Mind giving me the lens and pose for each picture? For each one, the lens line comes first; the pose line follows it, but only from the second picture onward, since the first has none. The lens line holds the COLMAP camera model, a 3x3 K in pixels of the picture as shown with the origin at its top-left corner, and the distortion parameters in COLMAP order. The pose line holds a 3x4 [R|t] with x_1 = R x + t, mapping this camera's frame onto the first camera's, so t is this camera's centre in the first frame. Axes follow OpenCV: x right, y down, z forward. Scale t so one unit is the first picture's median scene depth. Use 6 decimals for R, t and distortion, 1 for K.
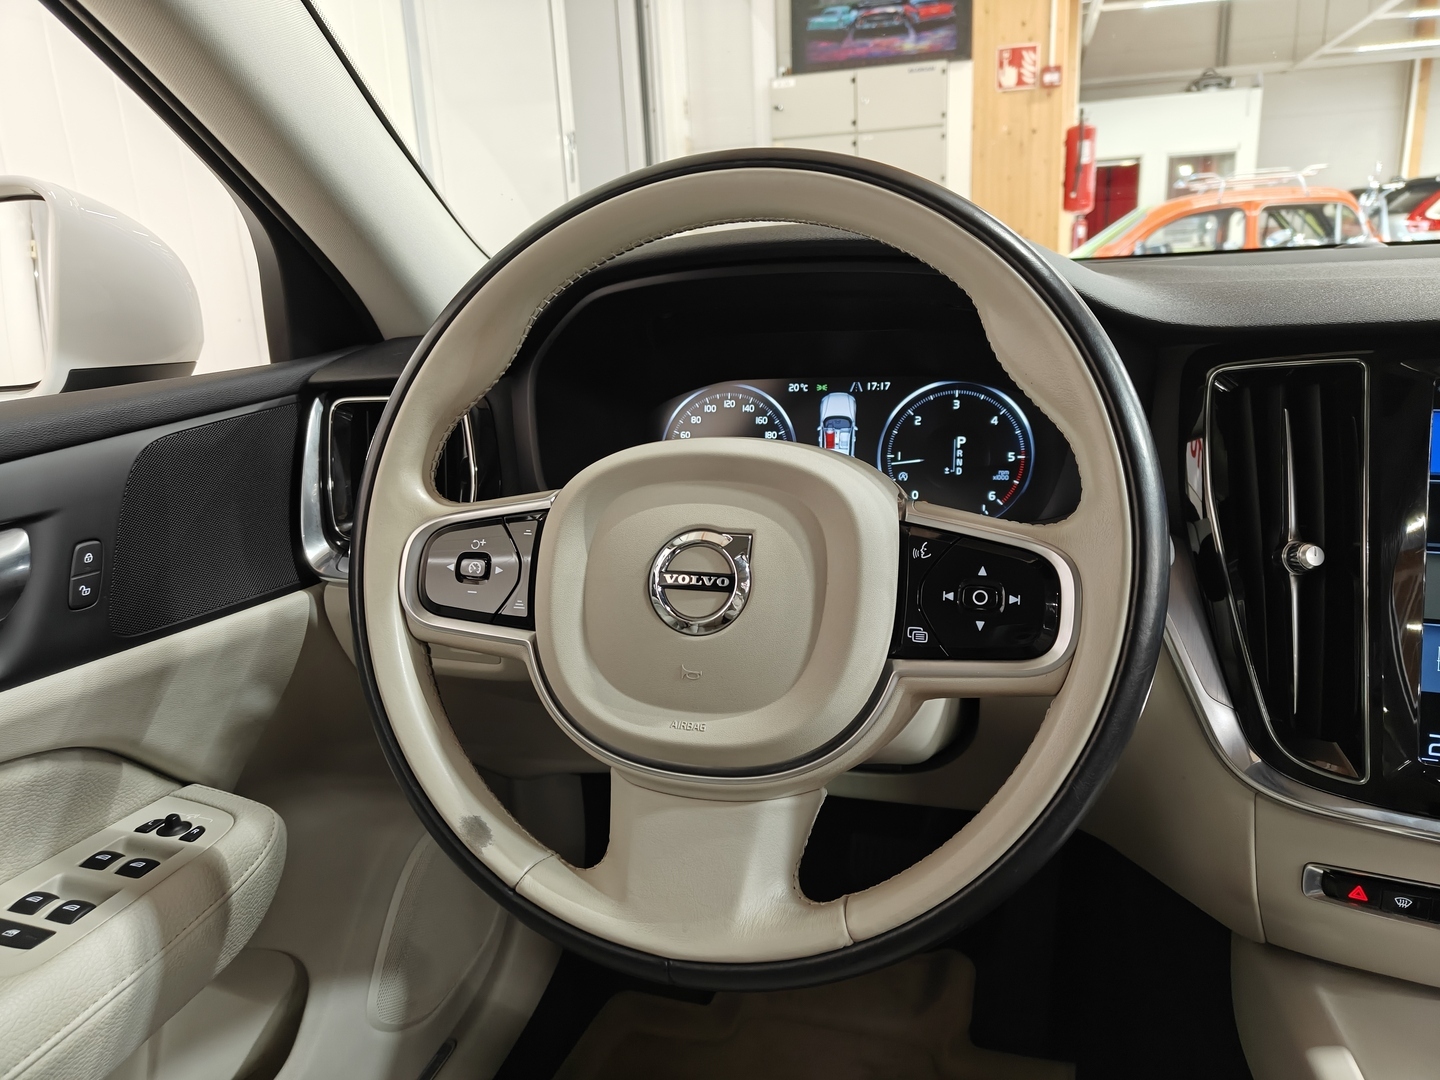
lens RADIAL K [[1014.4, 0, 720.0], [0, 1014.4, 540.0], [0, 0, 1]] dist [0.005563, -0.007118]
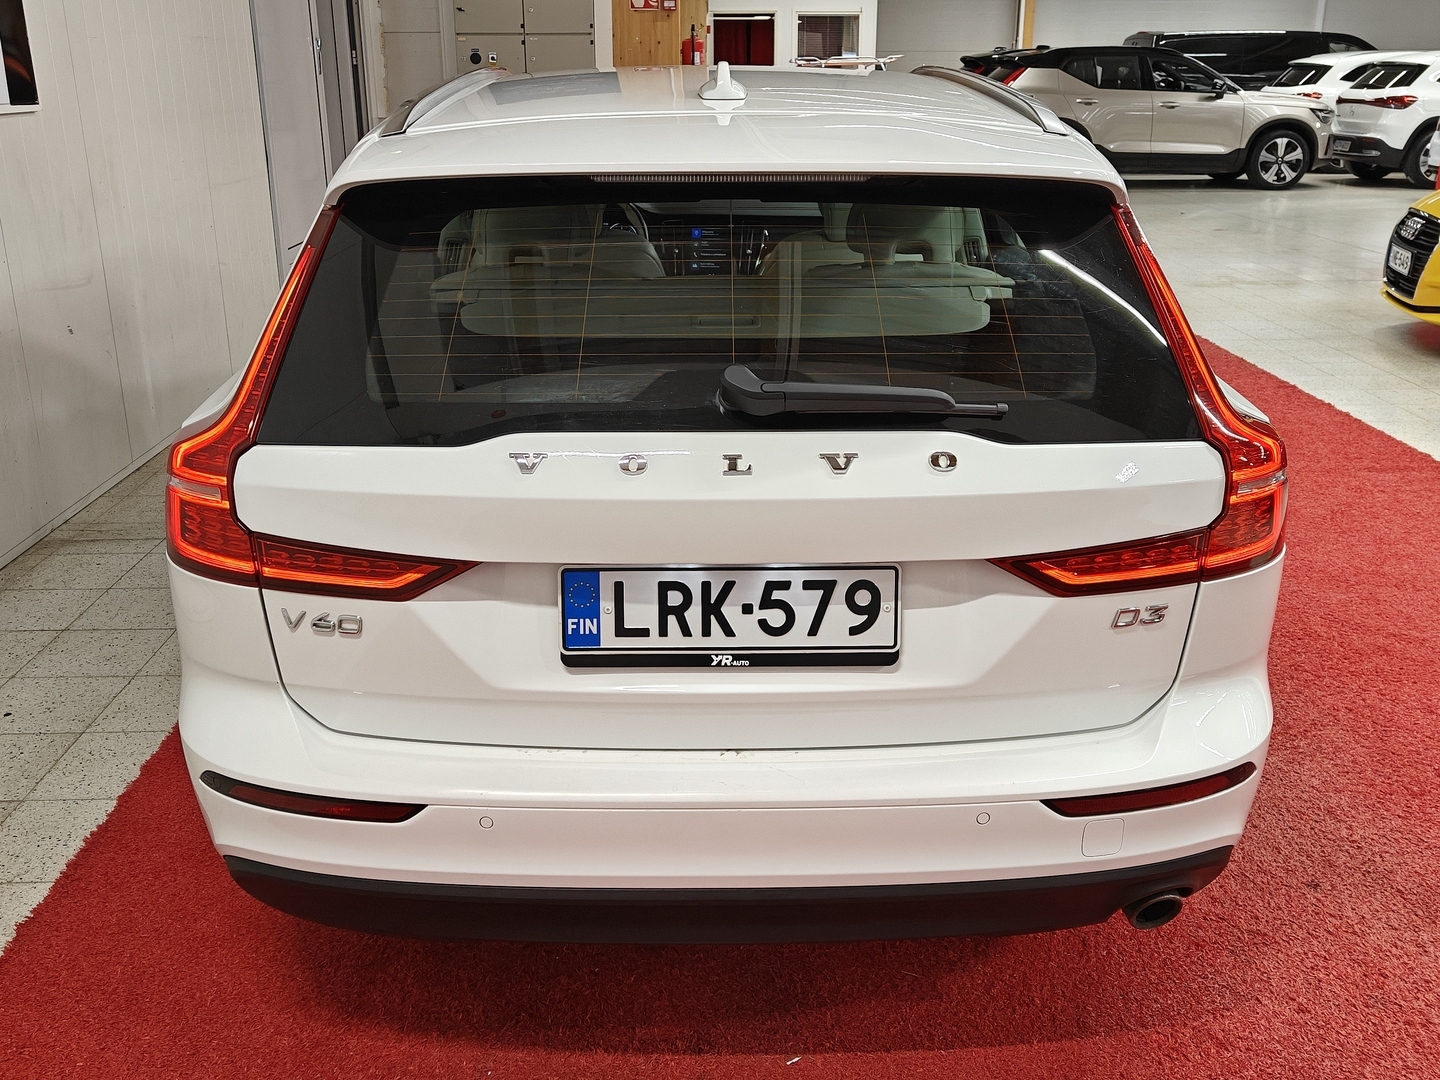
lens RADIAL K [[1373.8, 0, 720.0], [0, 1373.8, 540.0], [0, 0, 1]] dist [0.028068, -0.023636]
pose [[0.951670, -0.052980, 0.302517, -1.557028], [0.034963, 0.997294, 0.064670, 1.069163], [-0.305125, -0.050968, 0.950948, -6.182897]]
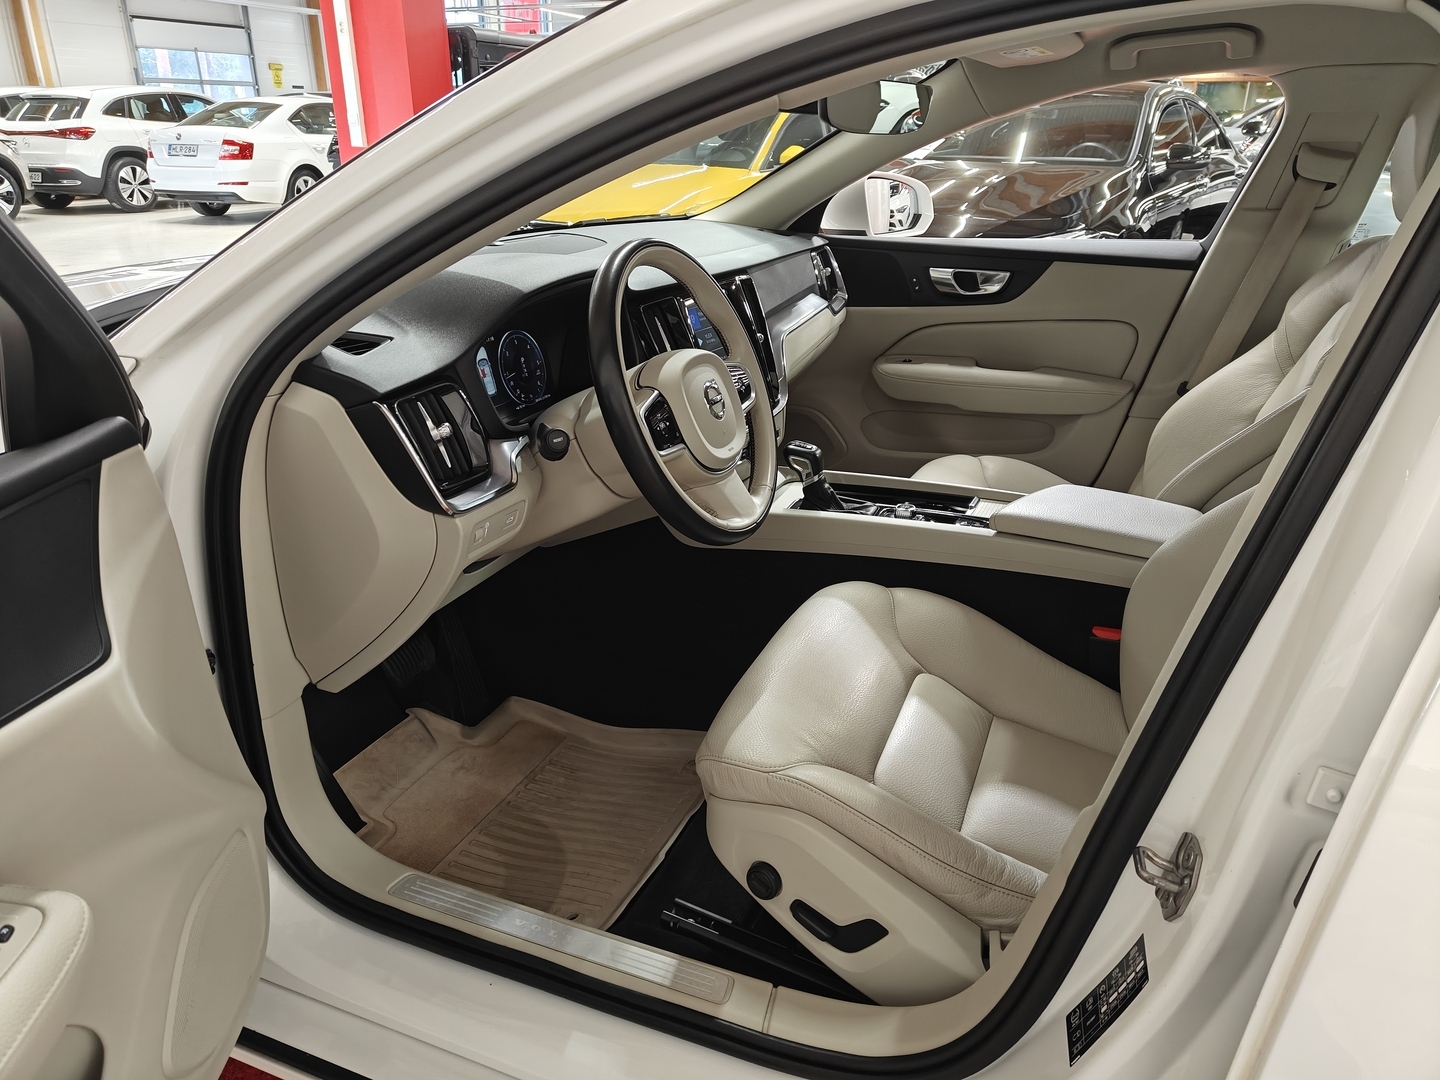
lens RADIAL K [[1019.5, 0, 726.5], [0, 1019.5, 544.4], [0, 0, 1]] dist [0.000633, -0.001337]
pose [[0.098145, -0.335598, 0.936878, -1.983525], [0.250255, 0.919494, 0.303155, -0.313145], [-0.963192, 0.204706, 0.174229, 0.398949]]
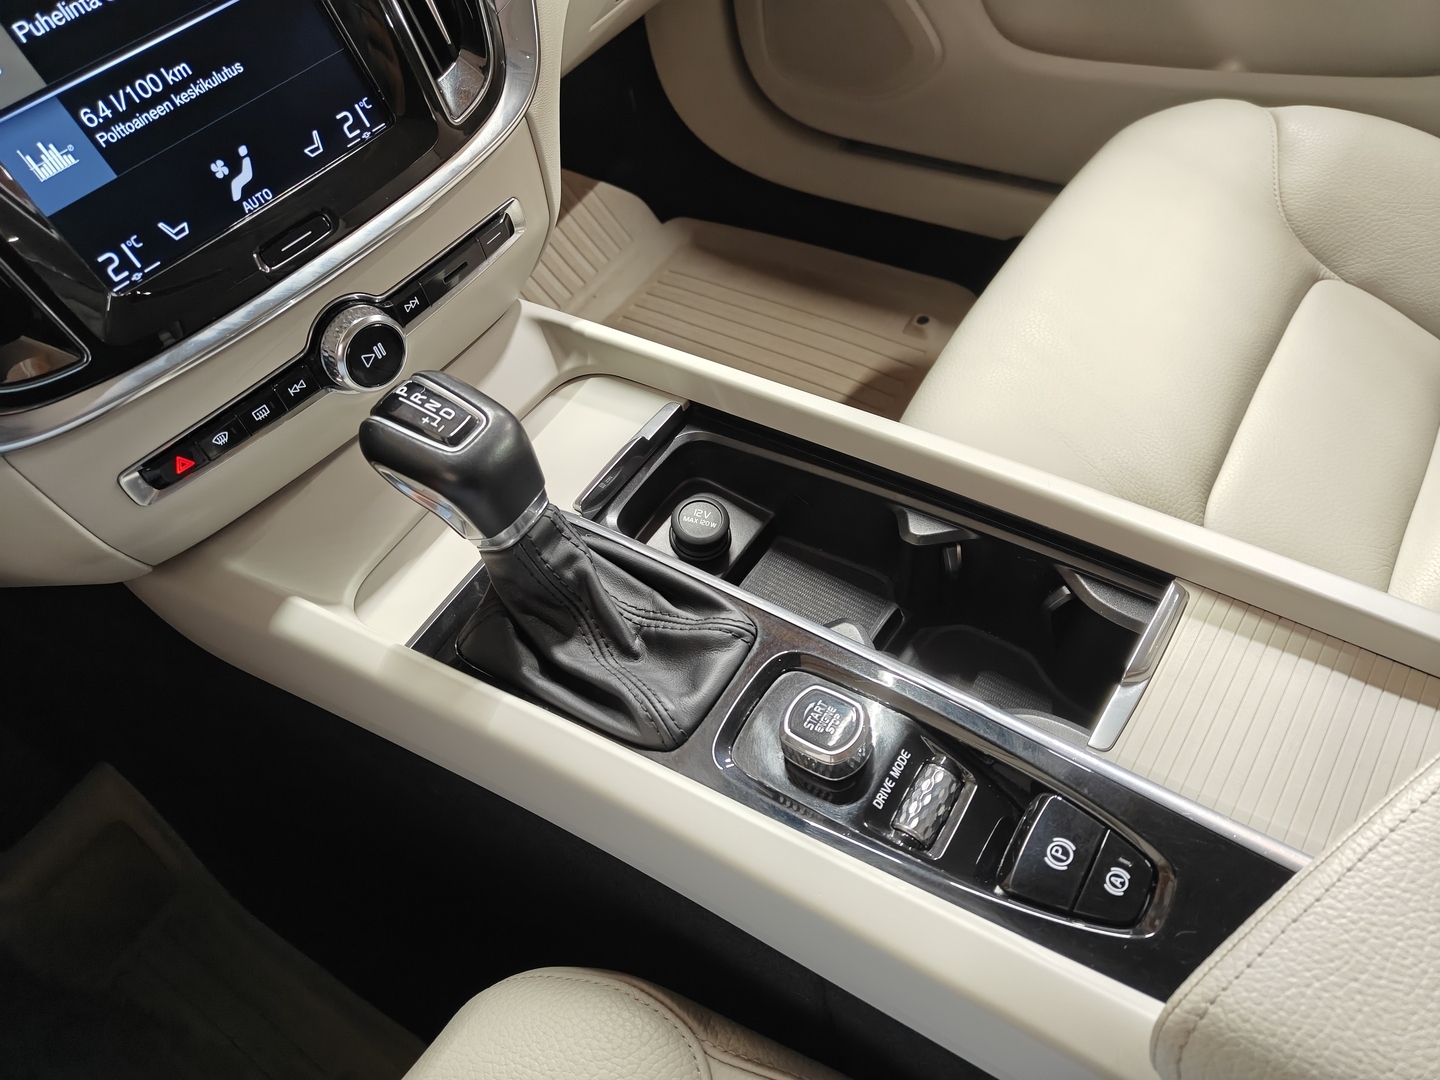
lens RADIAL K [[1029.4, 0, 727.2], [0, 1029.4, 544.7], [0, 0, 1]] dist [0.002649, -0.004365]
pose [[0.276417, -0.736024, 0.617950, 0.139225], [0.353073, 0.675812, 0.647007, -0.004041], [-0.893830, 0.039338, 0.446676, 0.167887]]
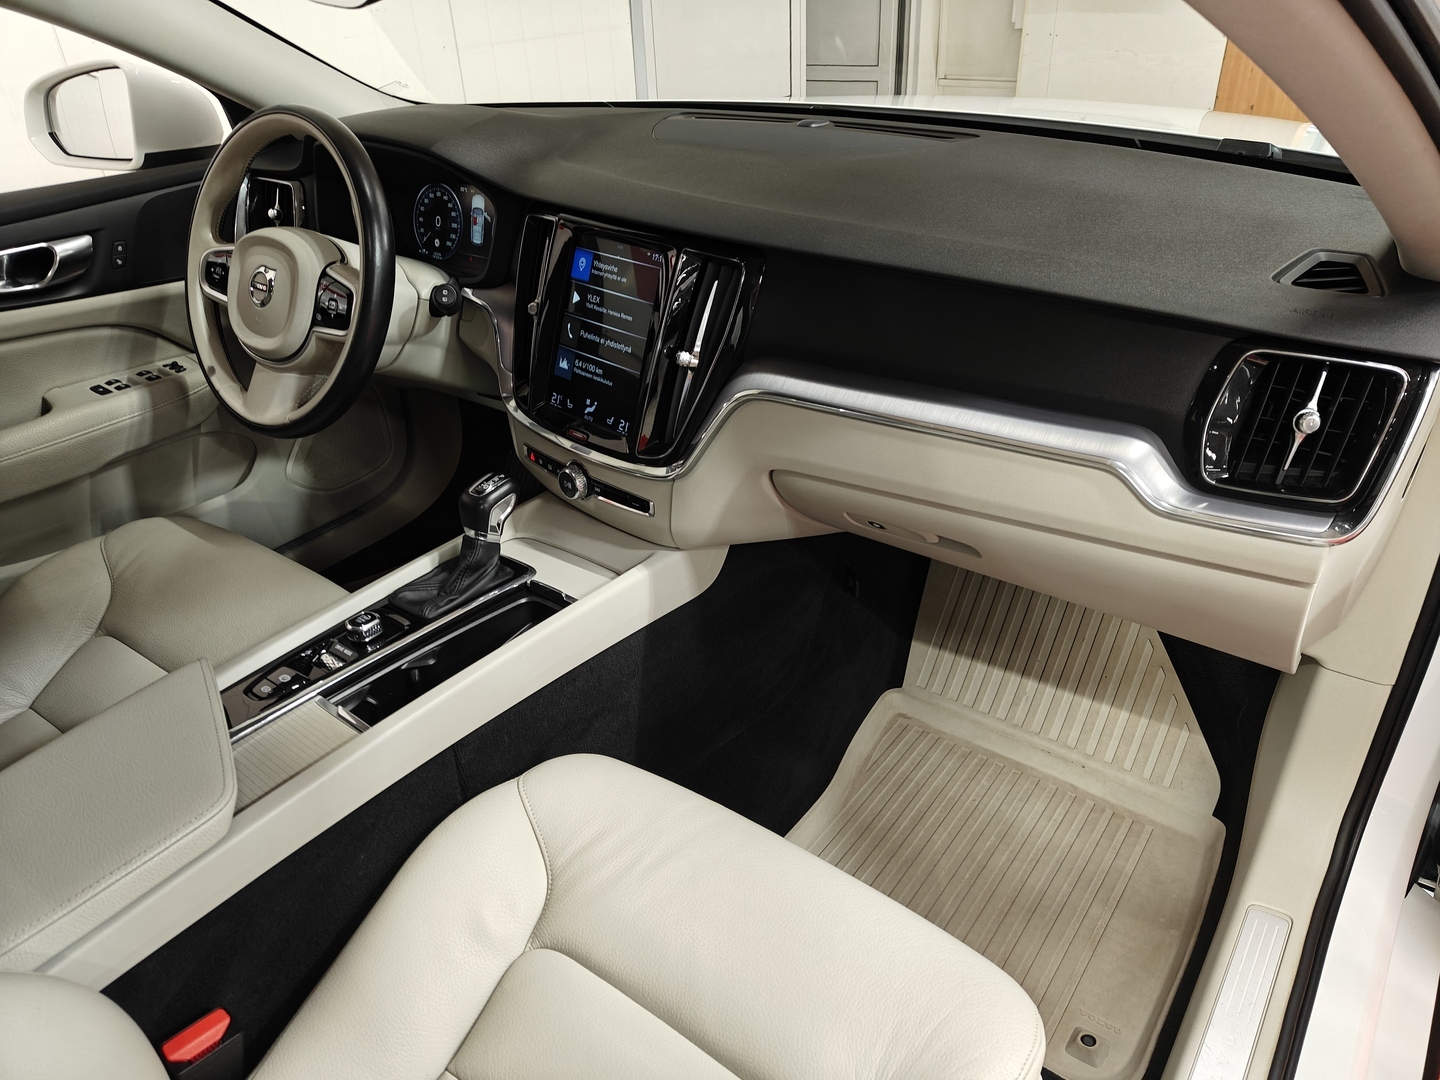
lens RADIAL K [[994.7, 0, 720.0], [0, 994.7, 540.0], [0, 0, 1]] dist [0.001083, -0.002551]
pose [[0.940119, 0.192531, -0.281262, 1.405720], [-0.102214, 0.946457, 0.306223, -0.180291], [0.325160, -0.259137, 0.909461, -0.821135]]
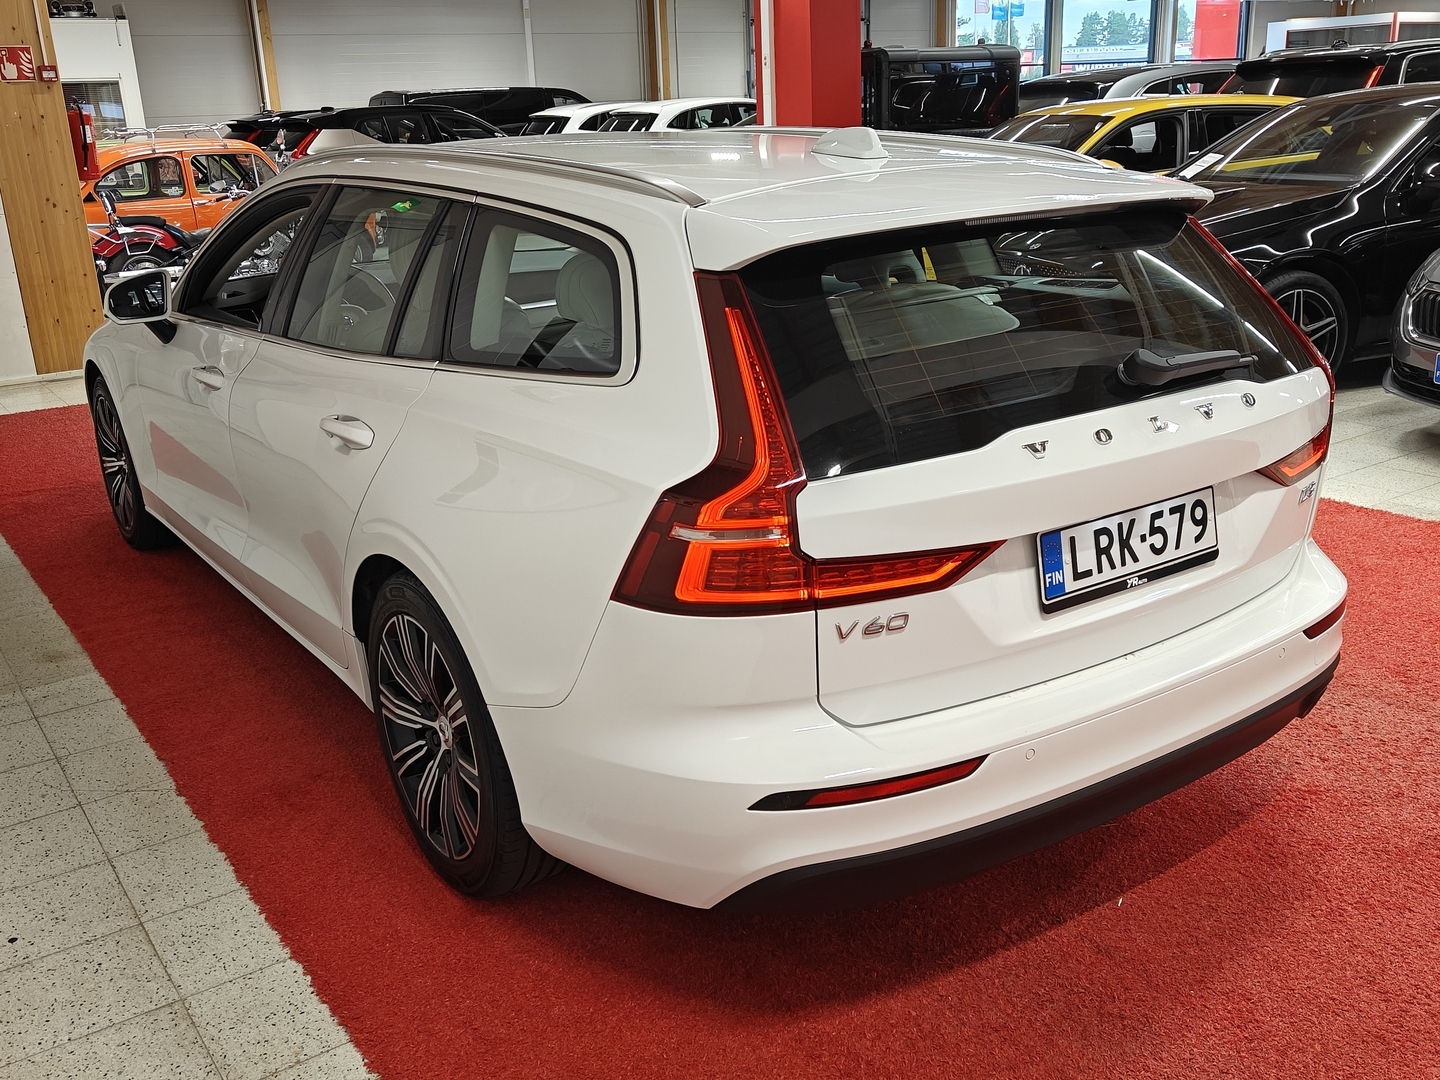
lens RADIAL K [[1373.8, 0, 720.0], [0, 1373.8, 540.0], [0, 0, 1]] dist [0.028068, -0.023636]
pose [[0.628584, -0.211282, 0.748494, -4.155405], [0.212129, 0.972479, 0.096362, 0.803460], [-0.748254, 0.098206, 0.656103, -5.059529]]
